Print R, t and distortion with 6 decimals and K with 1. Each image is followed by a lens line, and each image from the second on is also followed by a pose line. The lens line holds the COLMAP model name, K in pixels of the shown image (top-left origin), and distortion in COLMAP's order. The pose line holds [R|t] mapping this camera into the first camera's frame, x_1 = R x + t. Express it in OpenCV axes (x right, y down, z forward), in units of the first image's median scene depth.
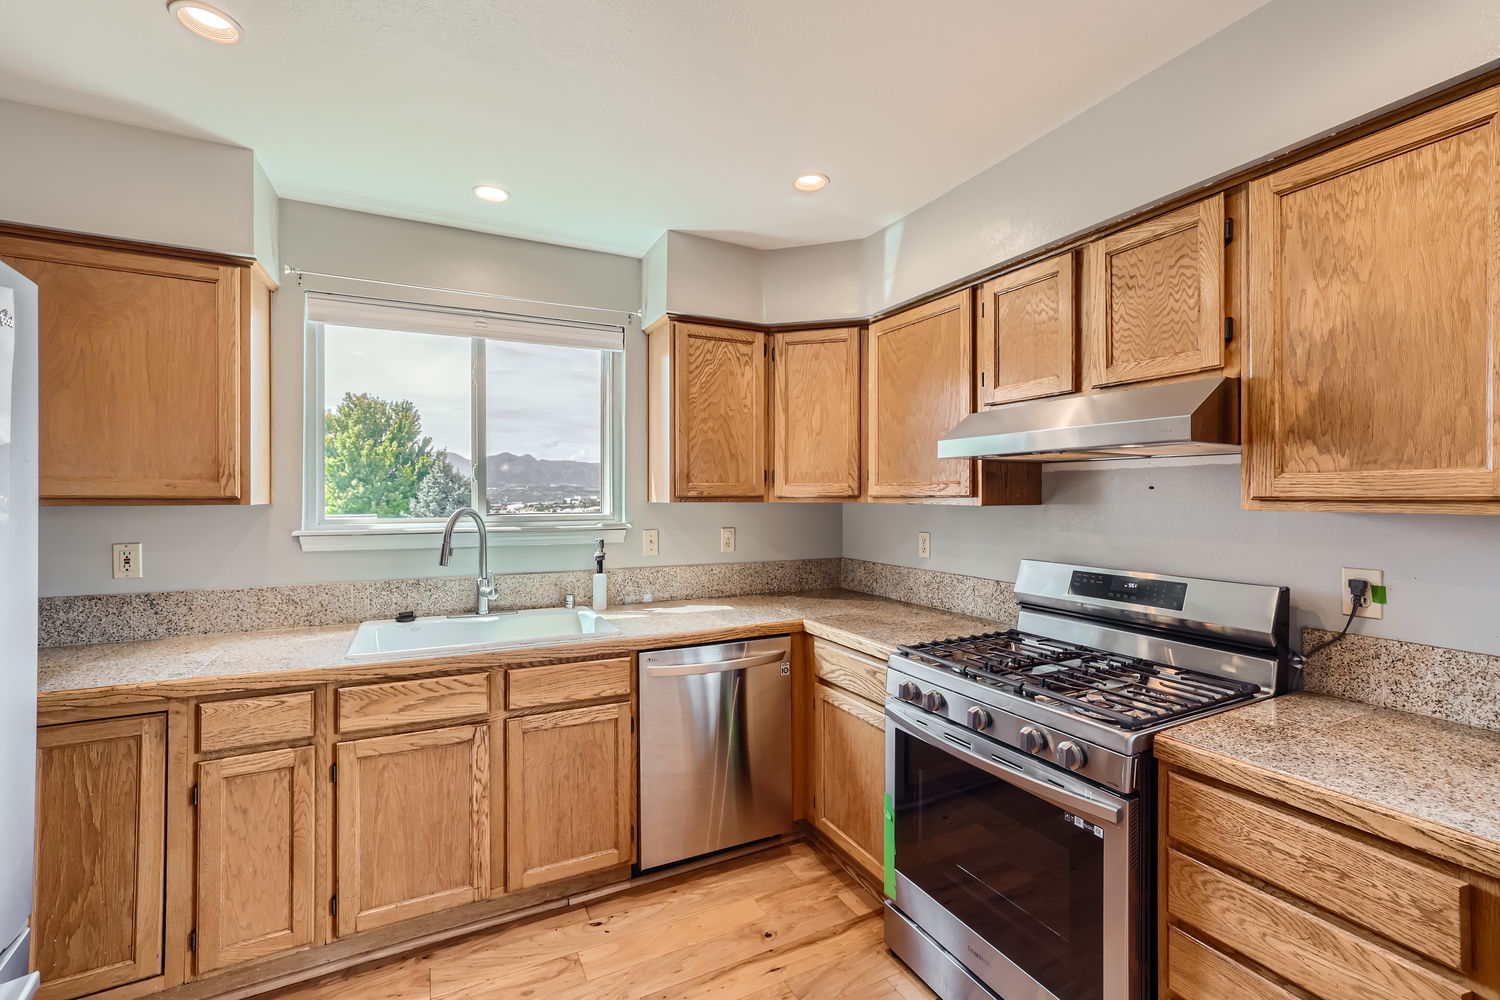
lens RADIAL K [[642.1, 0, 740.9], [0, 642.1, 499.0], [0, 0, 1]] dist [-0.018979, 0.018781]
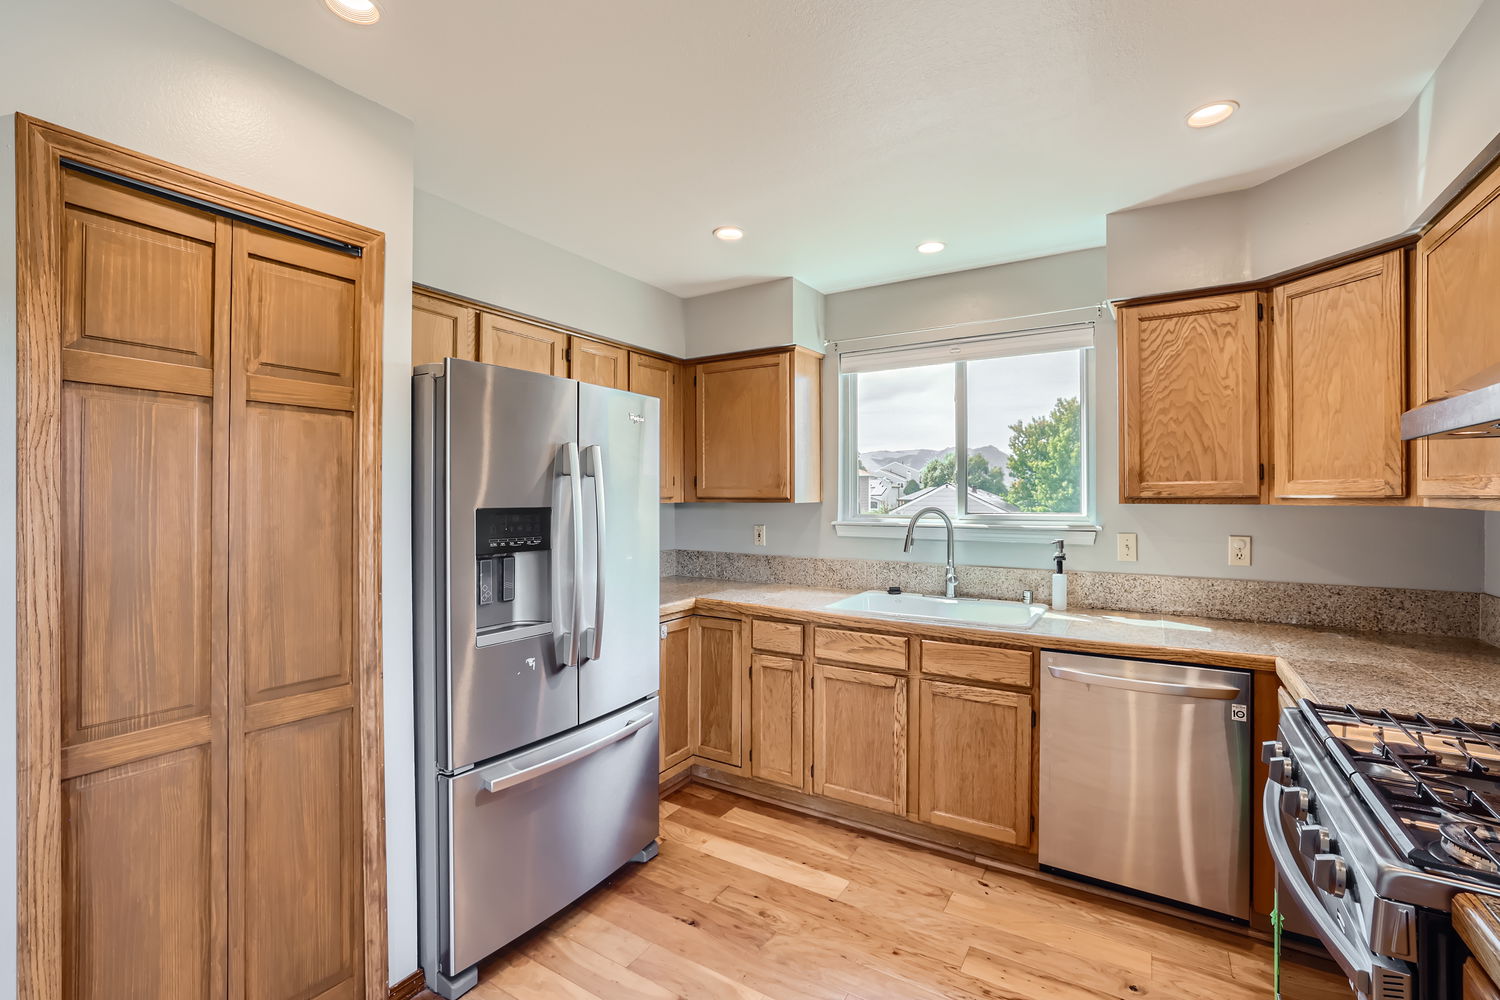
lens RADIAL K [[642.1, 0, 740.9], [0, 642.1, 499.0], [0, 0, 1]] dist [-0.018979, 0.018781]
pose [[0.534055, 0.002339, -0.845447, 0.452239], [-0.002557, 0.999996, 0.001151, -0.001643], [0.845446, 0.001548, 0.534058, 0.049239]]
